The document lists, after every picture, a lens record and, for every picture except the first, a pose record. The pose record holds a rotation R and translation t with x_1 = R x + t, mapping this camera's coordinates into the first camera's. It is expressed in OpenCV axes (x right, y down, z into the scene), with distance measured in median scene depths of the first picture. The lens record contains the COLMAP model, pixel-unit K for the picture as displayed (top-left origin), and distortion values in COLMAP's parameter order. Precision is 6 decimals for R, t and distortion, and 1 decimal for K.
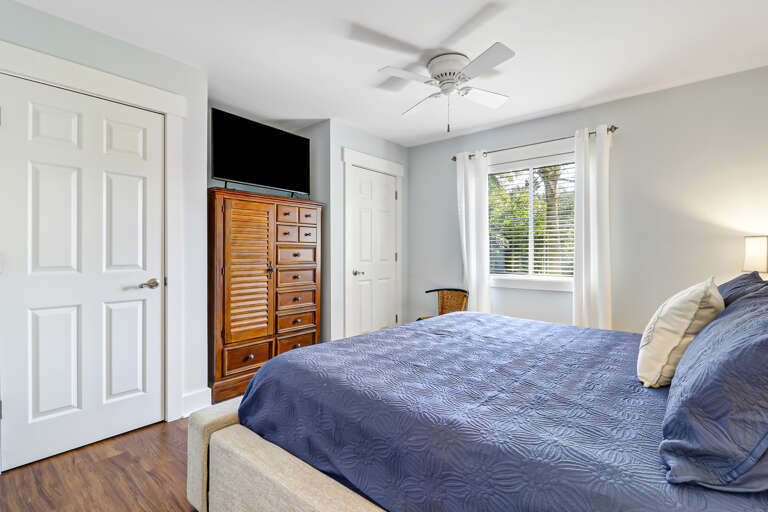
lens RADIAL K [[359.9, 0, 386.7], [0, 359.9, 253.2], [0, 0, 1]] dist [-0.001655, -0.000550]
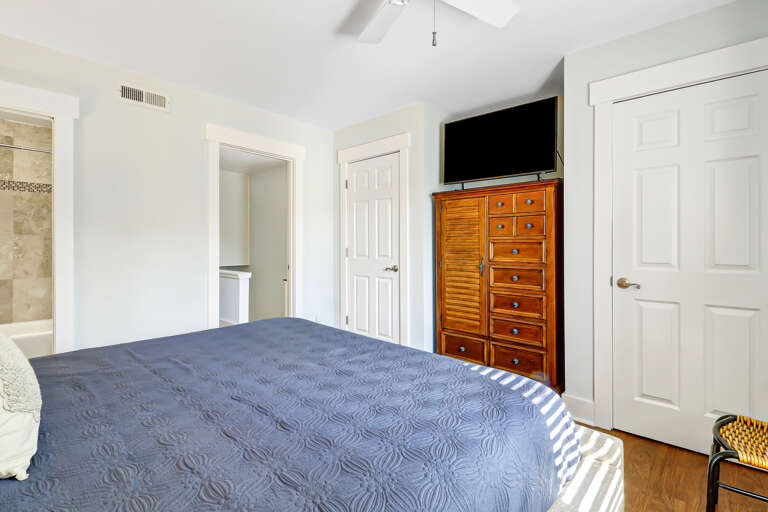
lens RADIAL K [[371.0, 0, 387.8], [0, 371.0, 247.3], [0, 0, 1]] dist [-0.002943, -0.001777]
pose [[-0.065059, -0.000874, -0.997881, 0.650548], [-0.011421, 0.999935, -0.000131, -0.000626], [0.997816, 0.011388, -0.065065, 0.796570]]
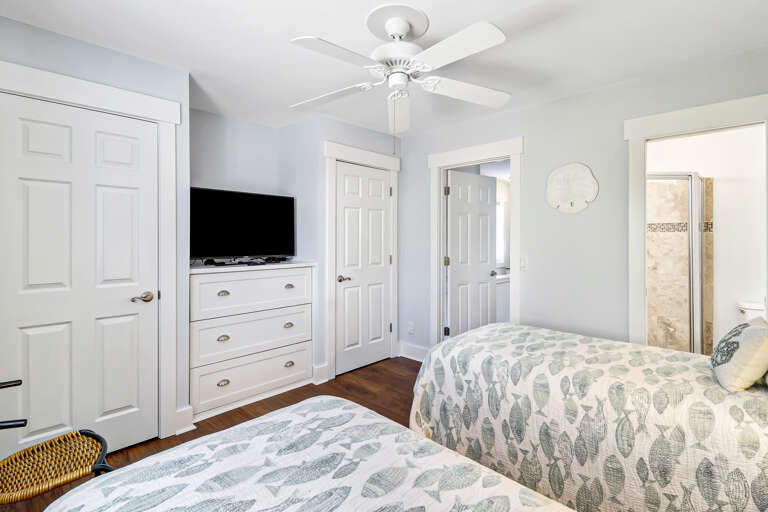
lens RADIAL K [[357.4, 0, 383.2], [0, 357.4, 269.9], [0, 0, 1]] dist [-0.000247, 0.000131]
pose [[0.995346, -0.039957, -0.087687, 0.120451], [0.043558, 0.998268, 0.039545, 0.000682], [0.085955, -0.043181, 0.995363, 0.140092]]
